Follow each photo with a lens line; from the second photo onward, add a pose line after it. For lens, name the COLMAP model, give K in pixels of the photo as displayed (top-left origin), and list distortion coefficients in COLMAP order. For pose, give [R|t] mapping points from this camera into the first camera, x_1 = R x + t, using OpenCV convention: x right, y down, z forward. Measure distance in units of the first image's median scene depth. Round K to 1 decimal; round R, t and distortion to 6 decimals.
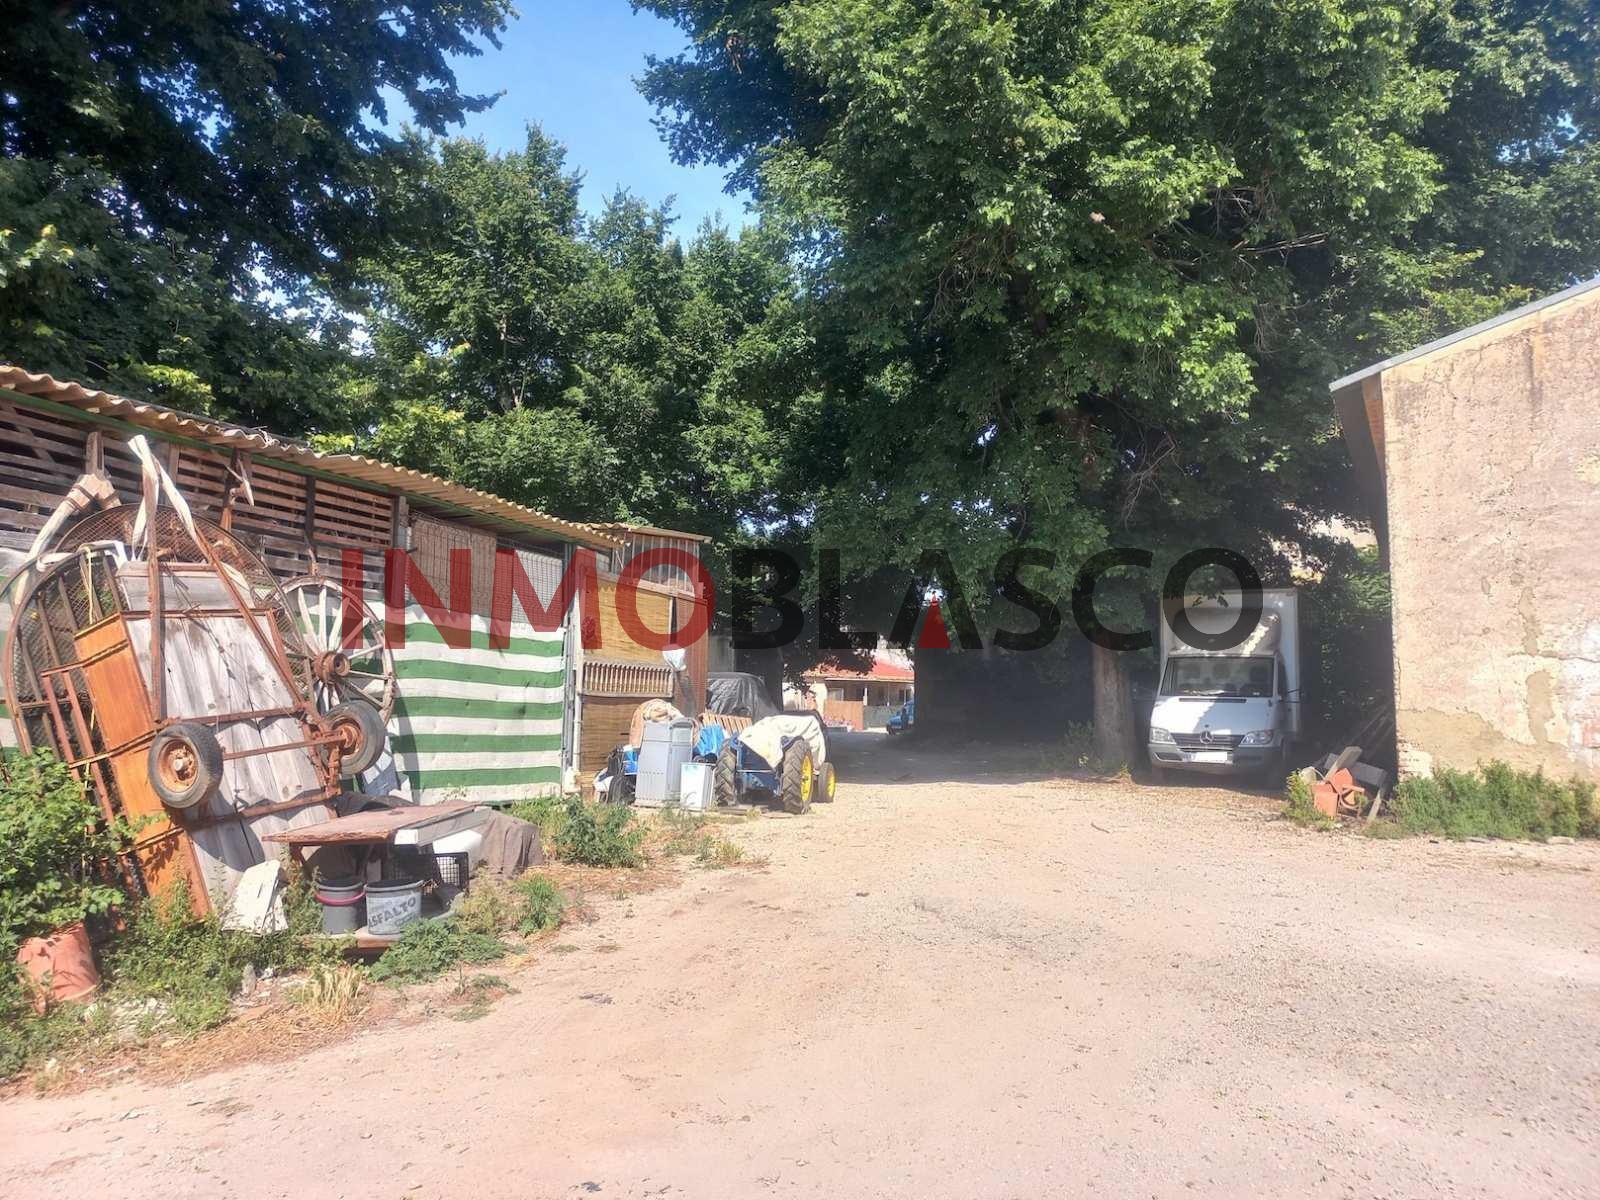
lens RADIAL K [[1110.4, 0, 806.6], [0, 1110.4, 618.3], [0, 0, 1]] dist [0.007555, 0.002357]
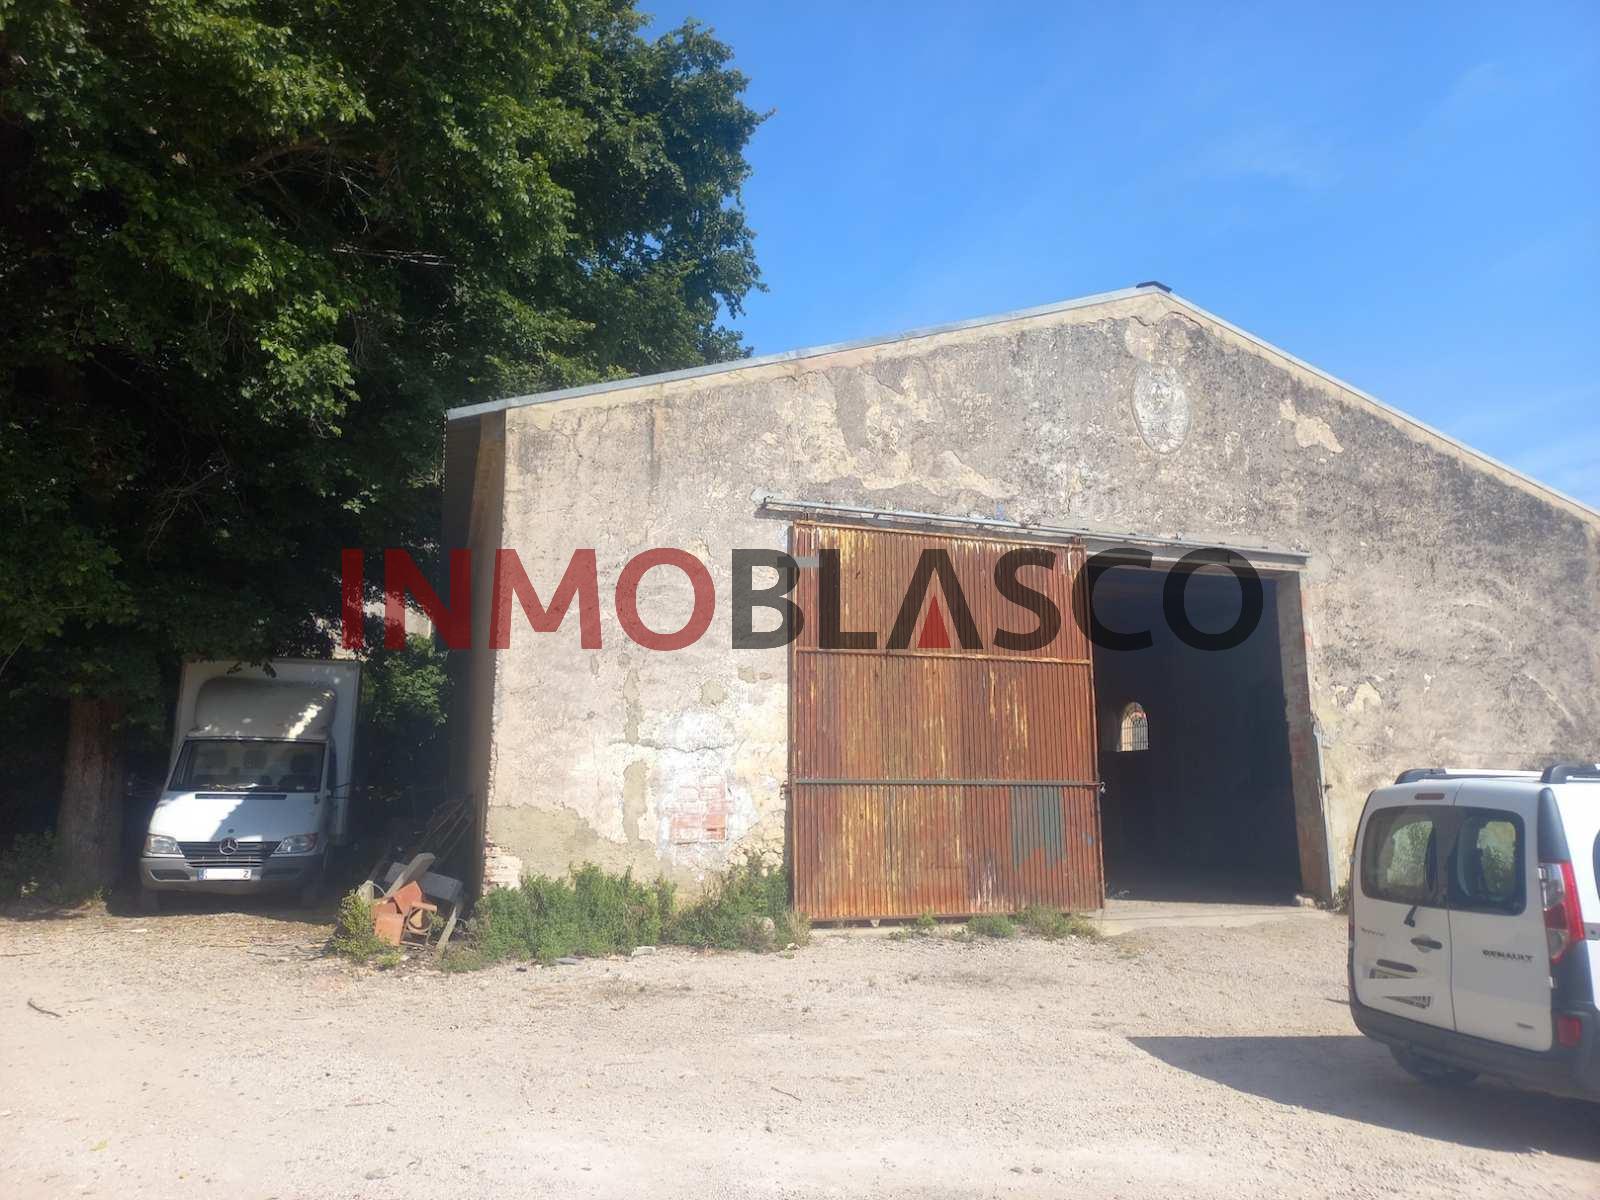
lens RADIAL K [[1106.5, 0, 805.2], [0, 1106.5, 593.8], [0, 0, 1]] dist [0.107134, -0.128747]
pose [[0.675410, 0.125072, 0.726758, 0.057433], [-0.050753, 0.991059, -0.123390, 0.014662], [-0.735694, 0.046454, 0.675720, 0.238891]]
